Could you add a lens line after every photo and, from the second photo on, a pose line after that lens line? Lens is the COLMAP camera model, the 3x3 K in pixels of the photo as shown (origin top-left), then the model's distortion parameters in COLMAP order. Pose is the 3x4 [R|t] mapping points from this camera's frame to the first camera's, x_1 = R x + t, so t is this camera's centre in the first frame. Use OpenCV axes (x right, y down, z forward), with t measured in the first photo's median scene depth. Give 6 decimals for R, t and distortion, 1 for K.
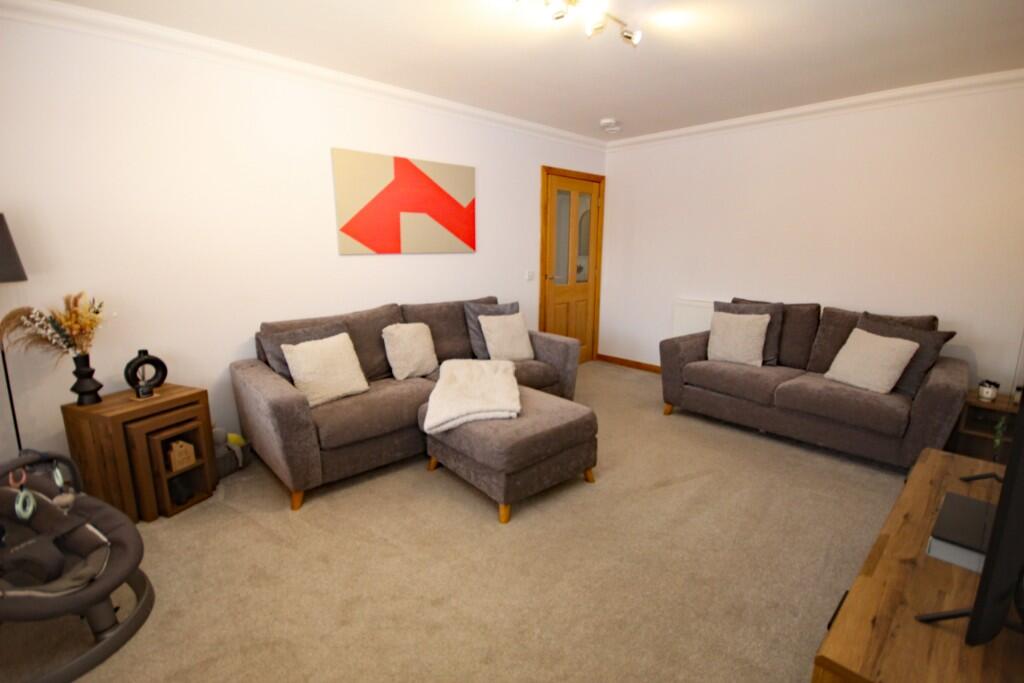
lens RADIAL K [[471.7, 0, 518.3], [0, 471.7, 344.1], [0, 0, 1]] dist [0.001058, 0.000084]
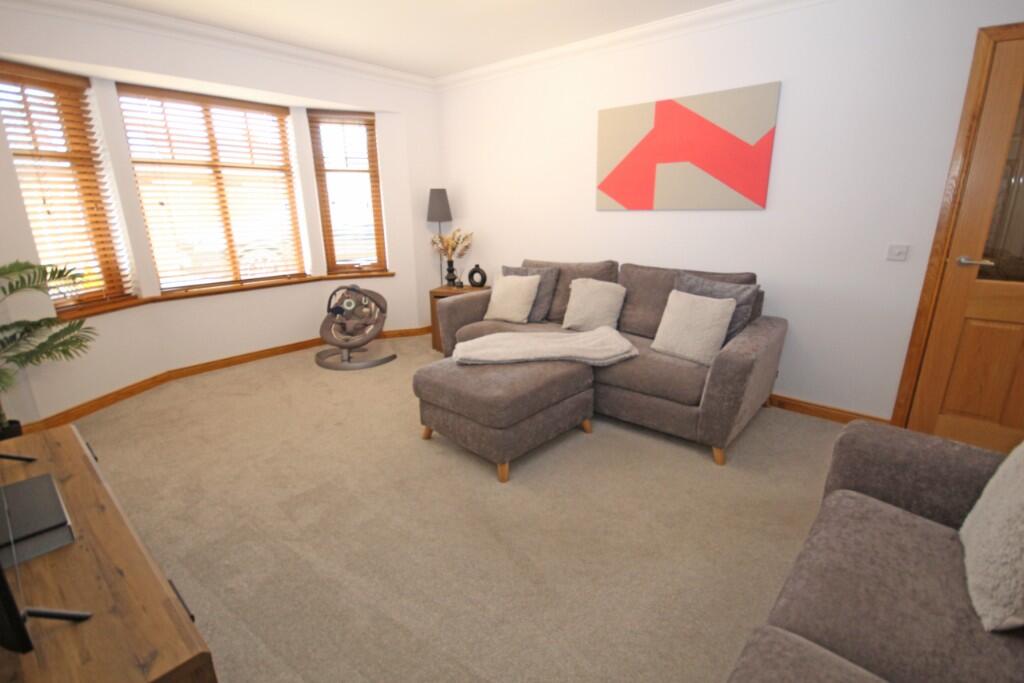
lens RADIAL K [[471.7, 0, 518.3], [0, 471.7, 344.1], [0, 0, 1]] dist [0.001058, 0.000084]
pose [[0.107805, 0.275950, -0.955107, 0.749140], [-0.200511, 0.946999, 0.250975, -0.136289], [0.973742, 0.164453, 0.157422, 0.709917]]
